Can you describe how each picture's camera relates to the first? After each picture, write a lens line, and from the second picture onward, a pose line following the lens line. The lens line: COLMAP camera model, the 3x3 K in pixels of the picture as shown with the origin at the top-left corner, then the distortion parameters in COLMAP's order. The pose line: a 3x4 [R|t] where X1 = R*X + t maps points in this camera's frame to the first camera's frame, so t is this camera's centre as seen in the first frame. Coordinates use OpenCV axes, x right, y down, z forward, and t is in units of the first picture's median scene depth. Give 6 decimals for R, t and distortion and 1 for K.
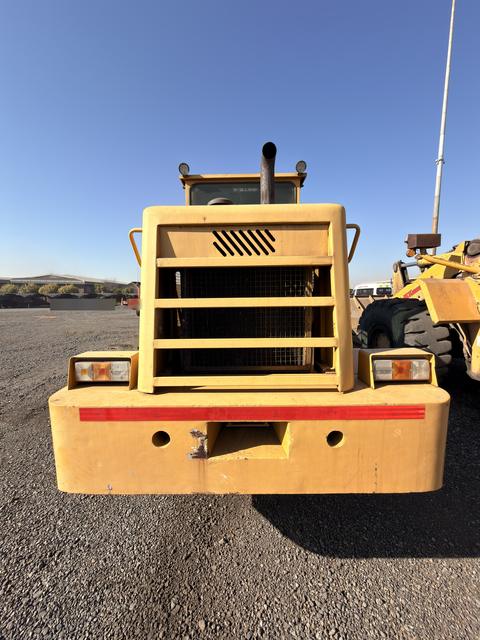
lens RADIAL K [[257.8, 0, 240.7], [0, 257.8, 324.2], [0, 0, 1]] dist [0.002999, 0.000132]
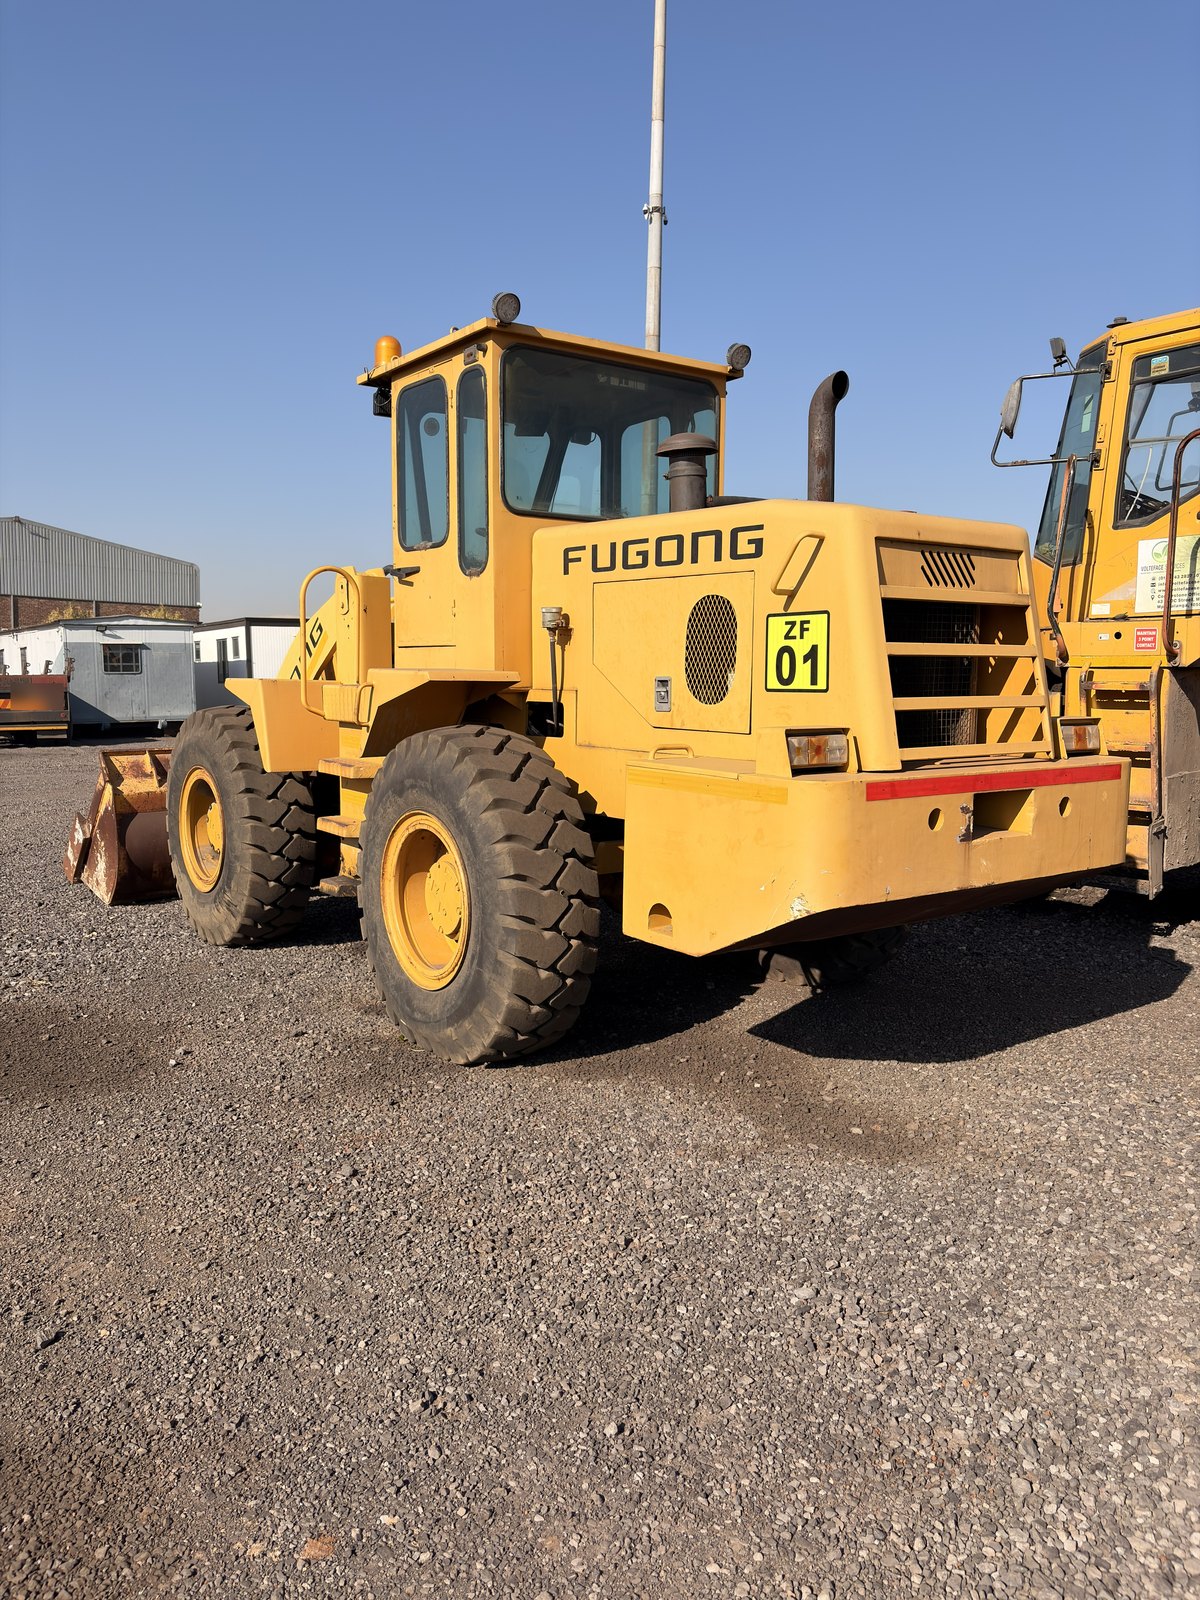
lens RADIAL K [[1209.8, 0, 601.2], [0, 1209.8, 800.1], [0, 0, 1]] dist [0.042180, -0.032545]
pose [[0.801148, -0.051063, 0.596284, -2.896584], [0.054174, 0.998451, 0.012716, 0.246881], [-0.596010, 0.022115, 0.802673, -1.188515]]
